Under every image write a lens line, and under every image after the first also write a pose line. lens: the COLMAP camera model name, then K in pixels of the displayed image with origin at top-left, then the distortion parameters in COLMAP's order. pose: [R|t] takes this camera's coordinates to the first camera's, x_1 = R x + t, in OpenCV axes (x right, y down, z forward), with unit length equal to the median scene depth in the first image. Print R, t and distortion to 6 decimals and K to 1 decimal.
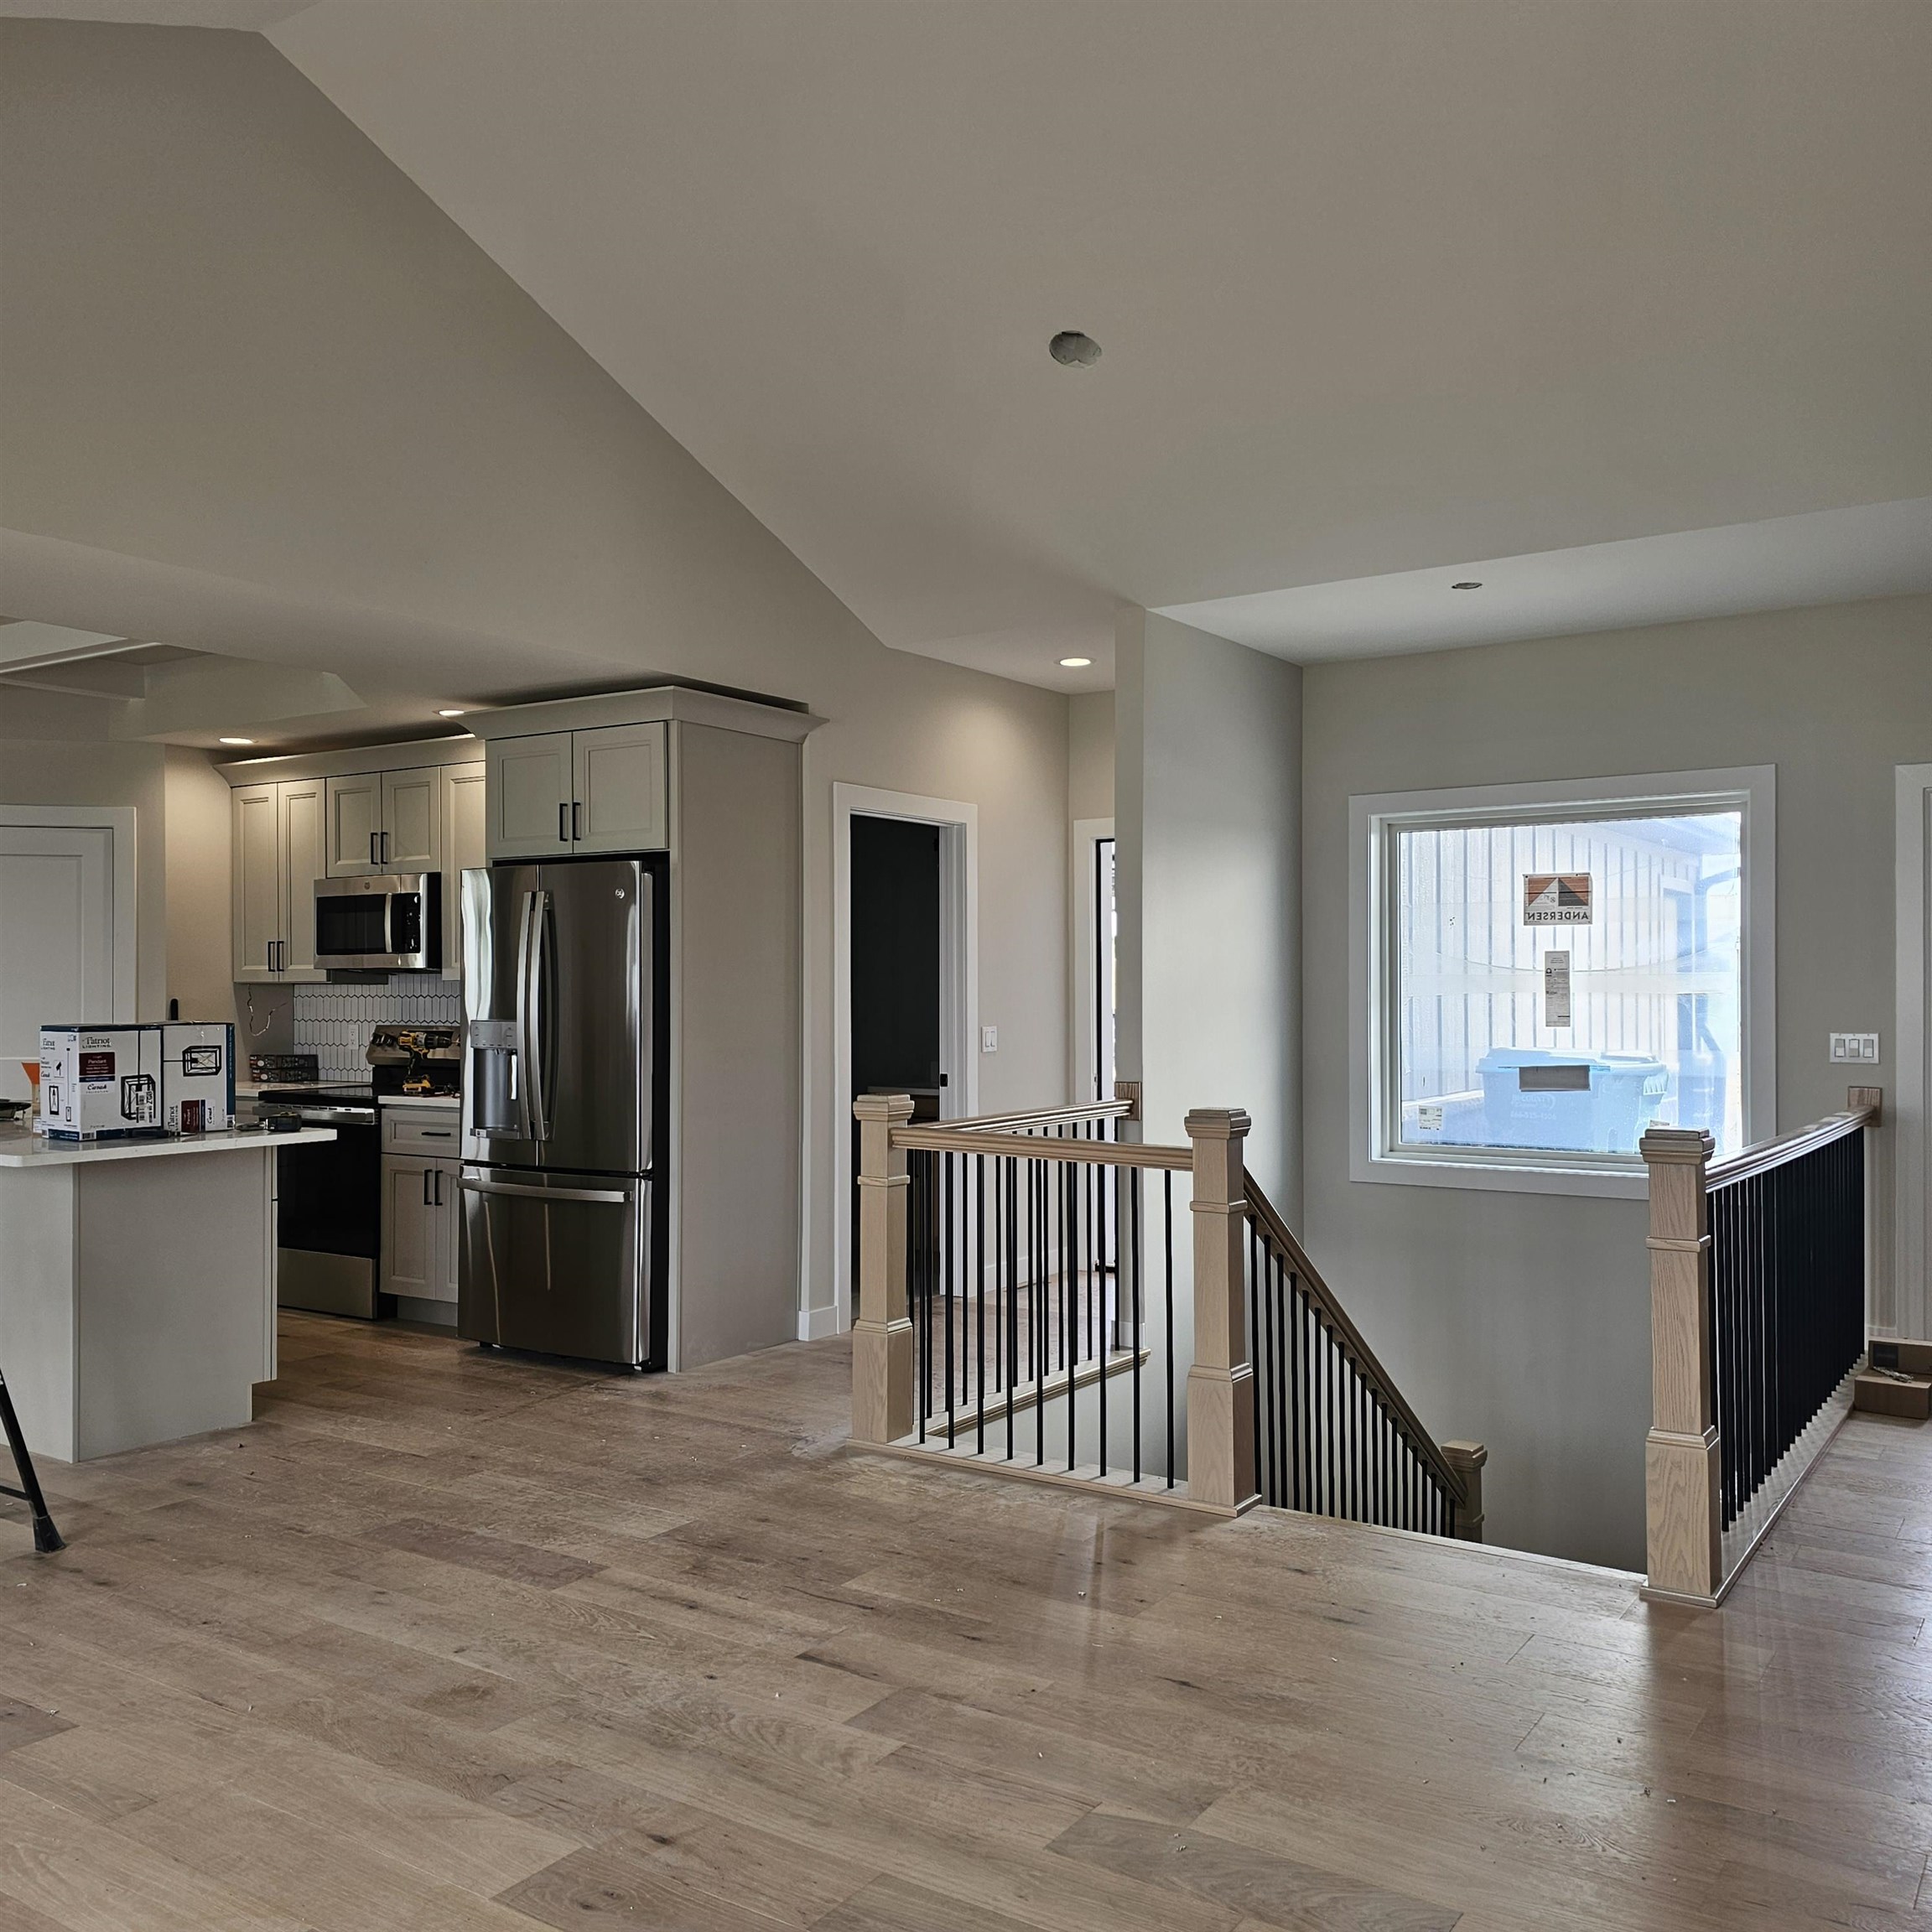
lens RADIAL K [[1761.2, 0, 966.0], [0, 1761.2, 966.0], [0, 0, 1]] dist [0.090690, -0.007161]
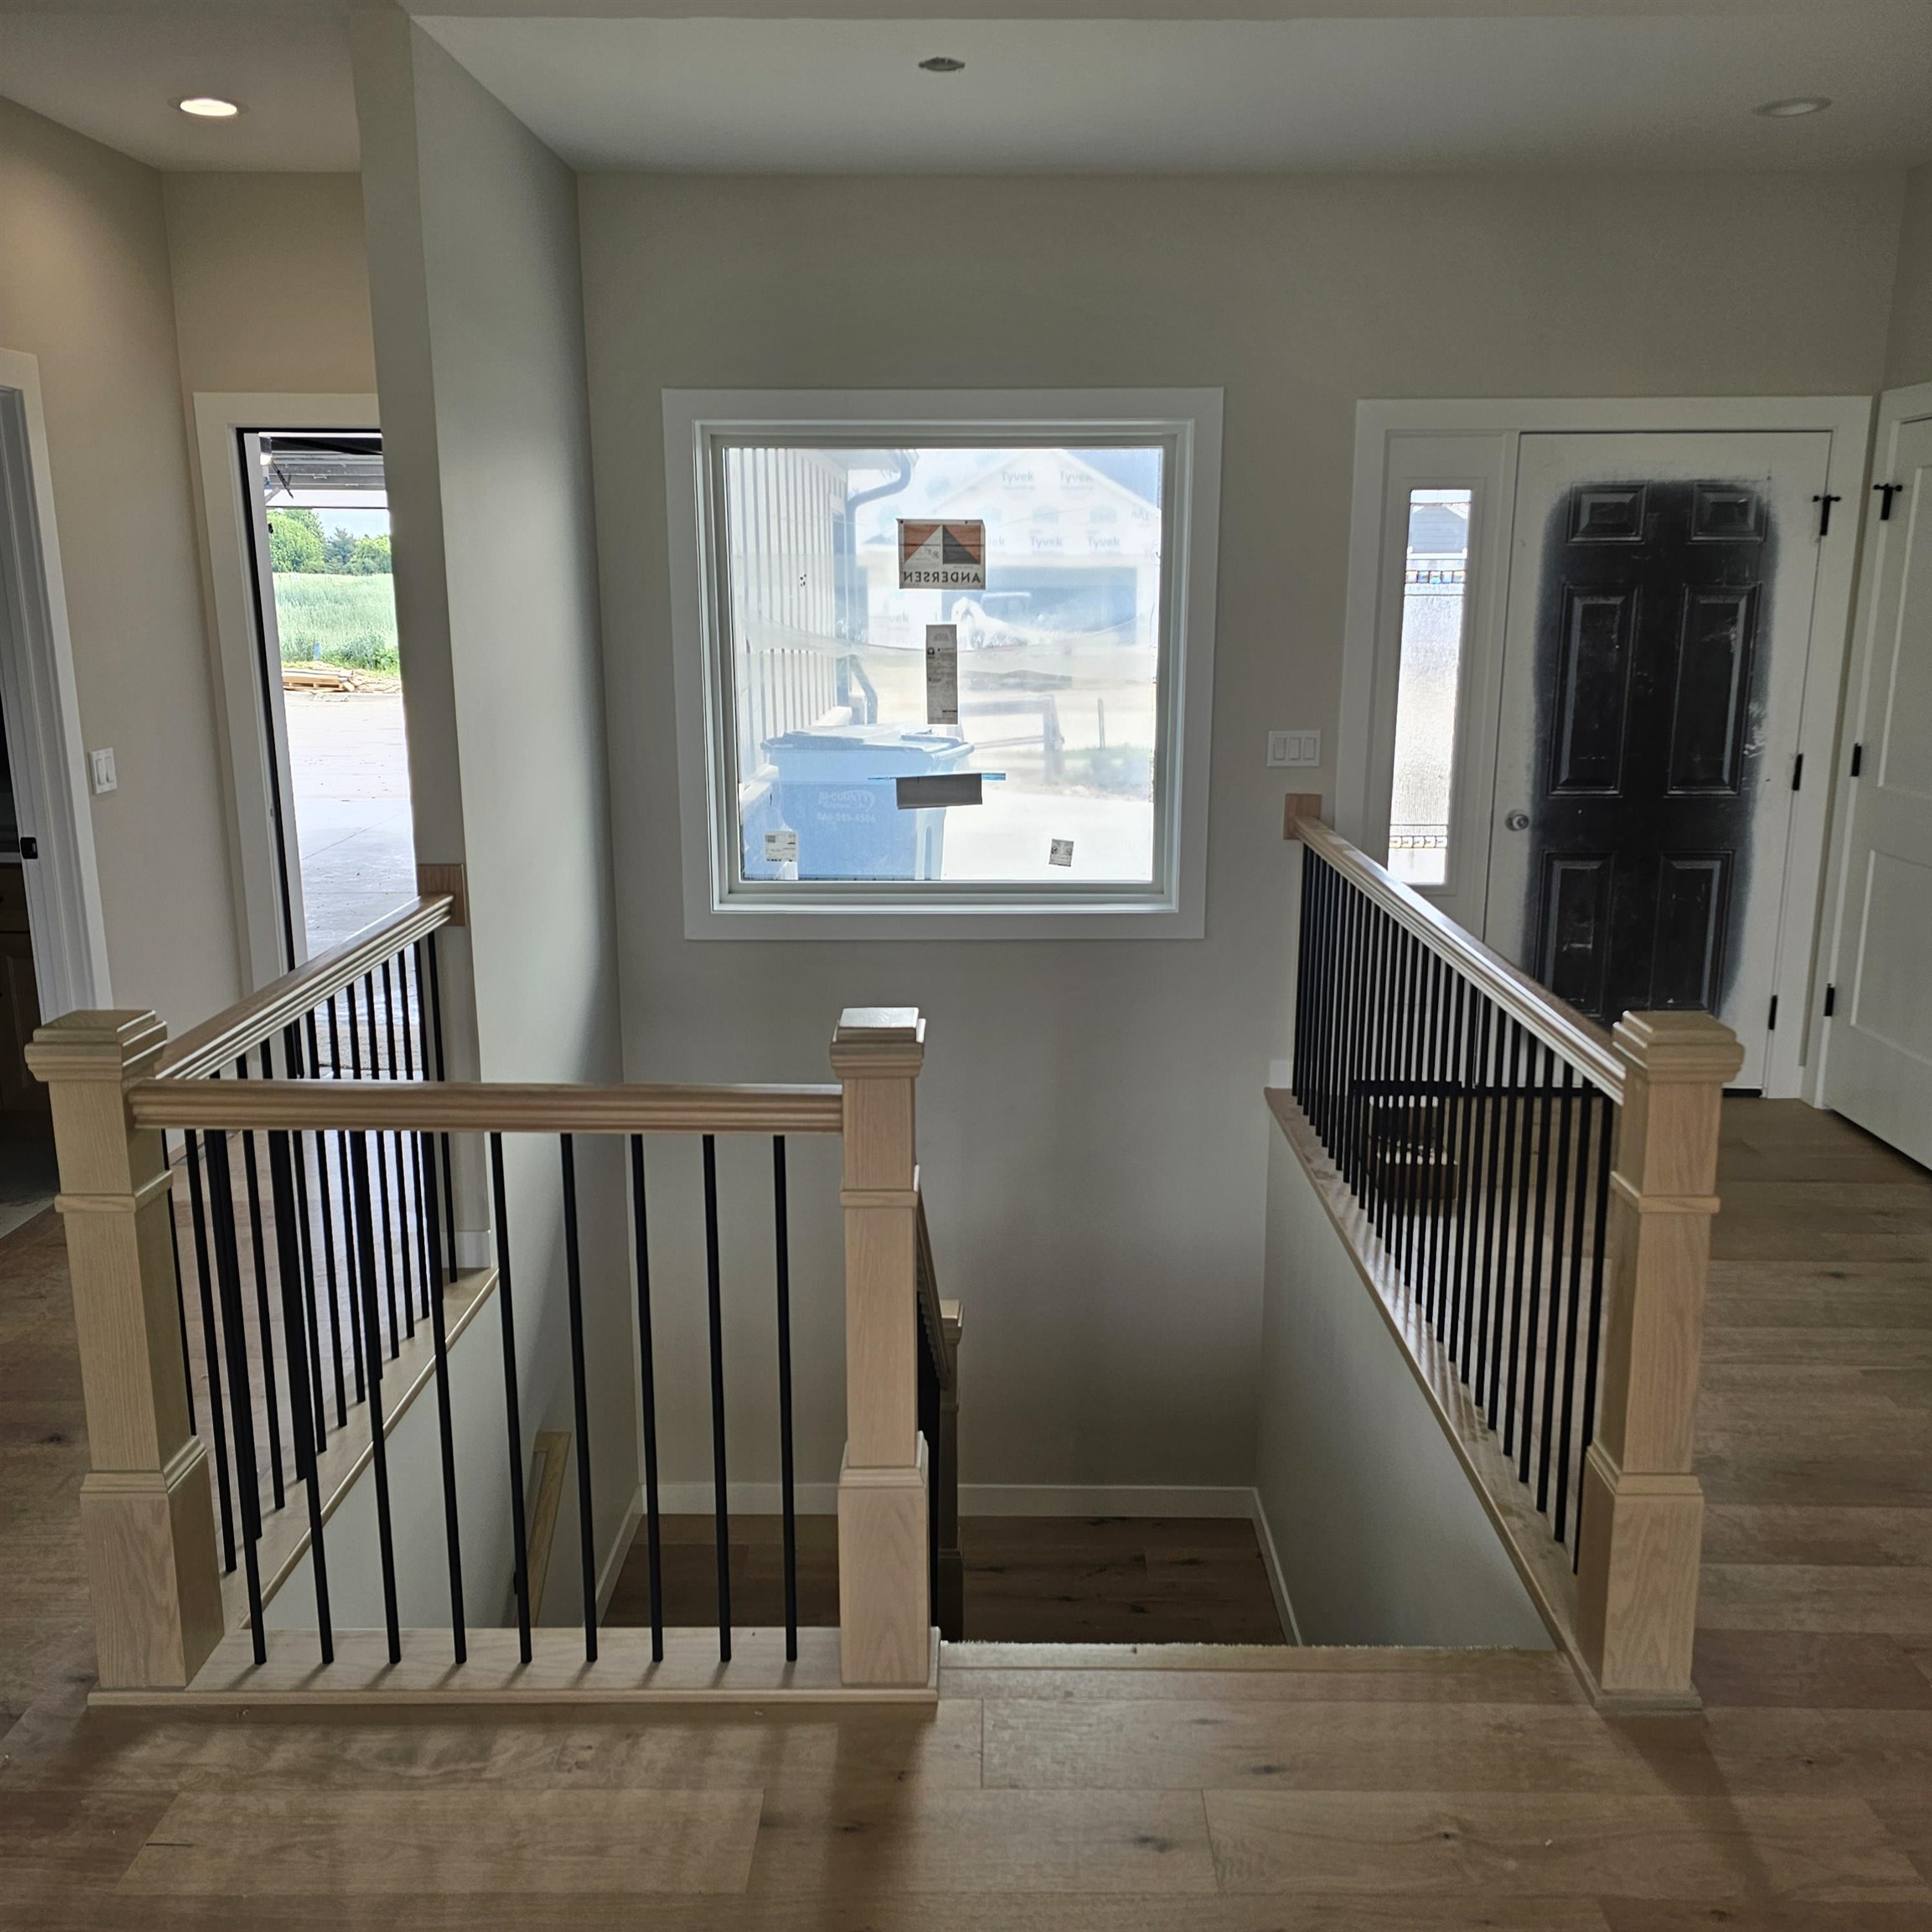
lens RADIAL K [[1745.0, 0, 1011.1], [0, 1745.0, 965.2], [0, 0, 1]] dist [0.124842, -0.144350]
pose [[0.830908, -0.116824, 0.544007, -0.072400], [-0.010364, 0.974291, 0.225055, -0.035967], [-0.556313, -0.192638, 0.808335, 0.344577]]
